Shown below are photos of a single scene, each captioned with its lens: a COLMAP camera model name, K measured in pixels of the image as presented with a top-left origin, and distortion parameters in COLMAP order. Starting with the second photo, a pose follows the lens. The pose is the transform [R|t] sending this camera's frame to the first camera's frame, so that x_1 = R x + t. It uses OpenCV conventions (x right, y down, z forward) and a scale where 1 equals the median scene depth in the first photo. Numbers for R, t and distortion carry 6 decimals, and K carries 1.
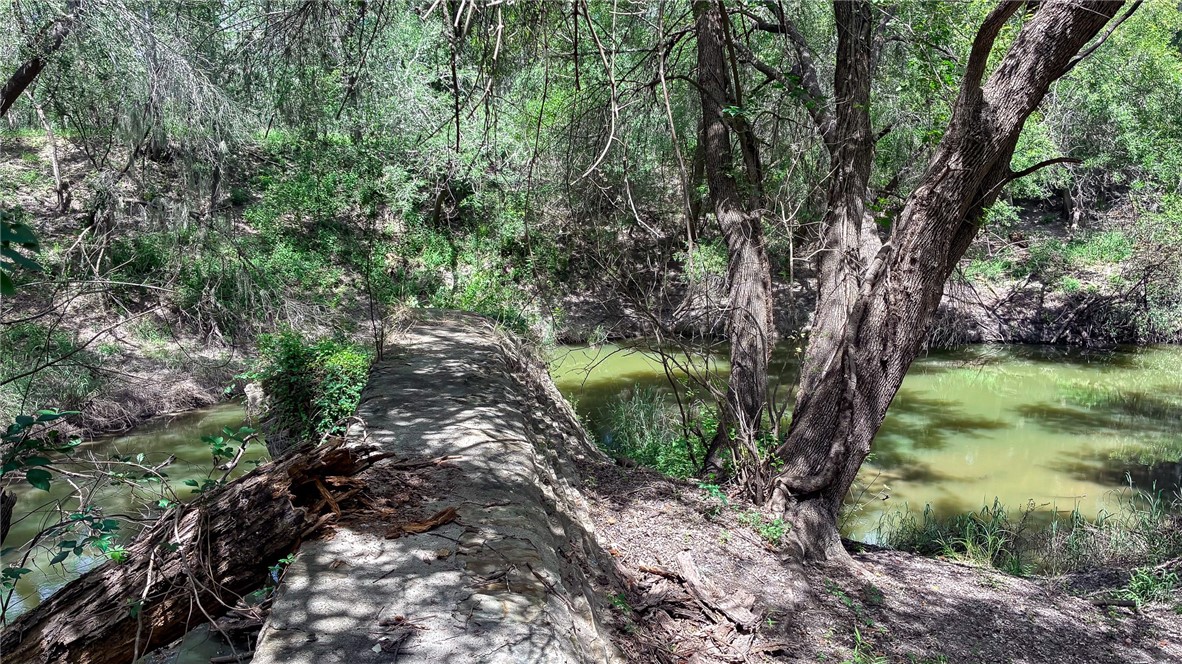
lens RADIAL K [[883.7, 0, 591.4], [0, 883.7, 325.0], [0, 0, 1]] dist [0.035756, -0.036657]
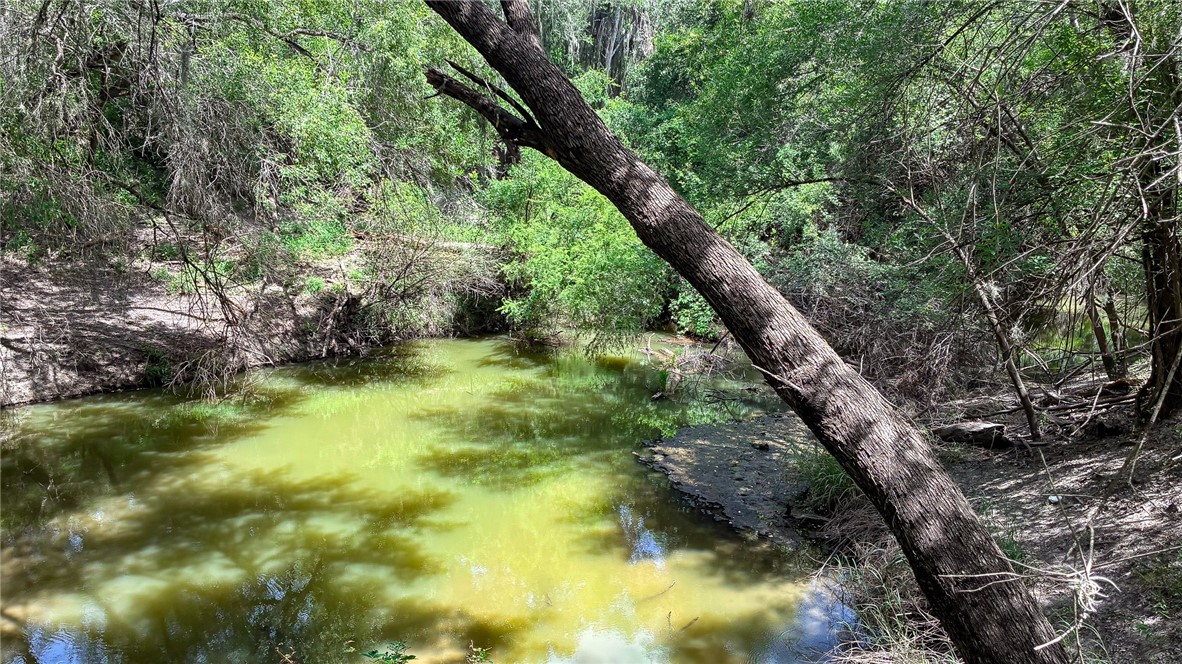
lens RADIAL K [[883.7, 0, 590.7], [0, 883.7, 332.4], [0, 0, 1]] dist [0.035756, -0.036657]
pose [[0.522640, -0.131219, 0.842395, -0.044769], [0.106314, 0.990403, 0.088314, -0.043495], [-0.845899, 0.043402, 0.531574, 0.295655]]
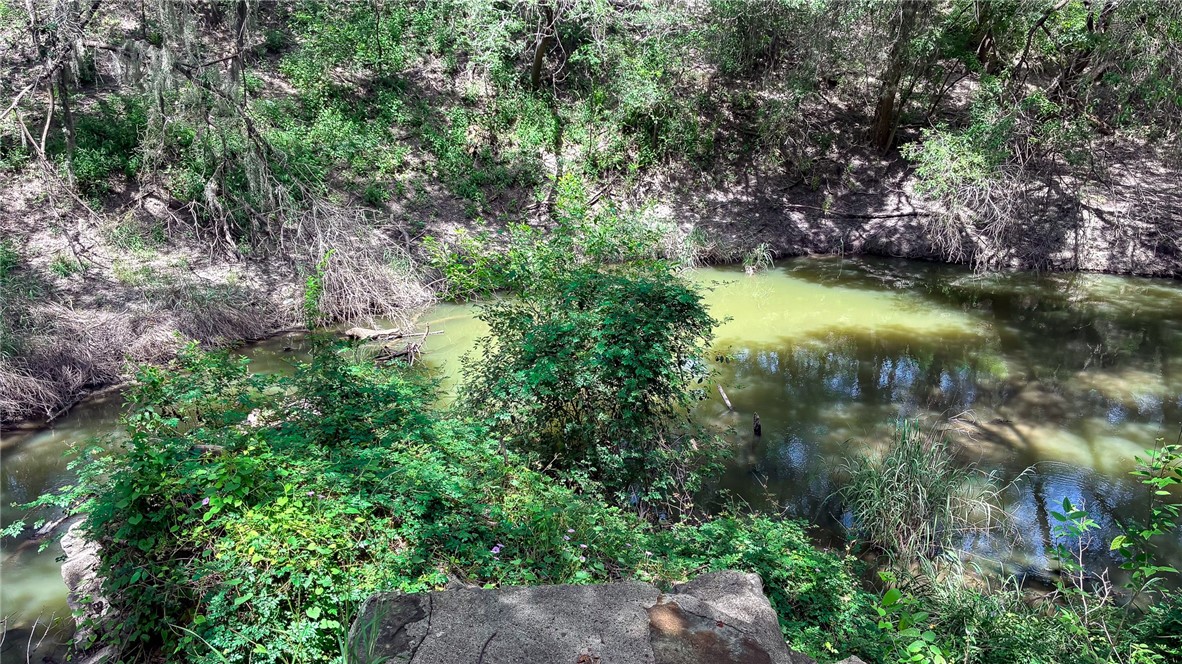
lens RADIAL K [[883.7, 0, 594.8], [0, 883.7, 340.0], [0, 0, 1]] dist [0.035756, -0.036657]
pose [[0.993754, 0.050224, -0.099648, -0.044833], [-0.032169, 0.984016, 0.175149, -0.038666], [0.106852, -0.170850, 0.979486, 0.263180]]
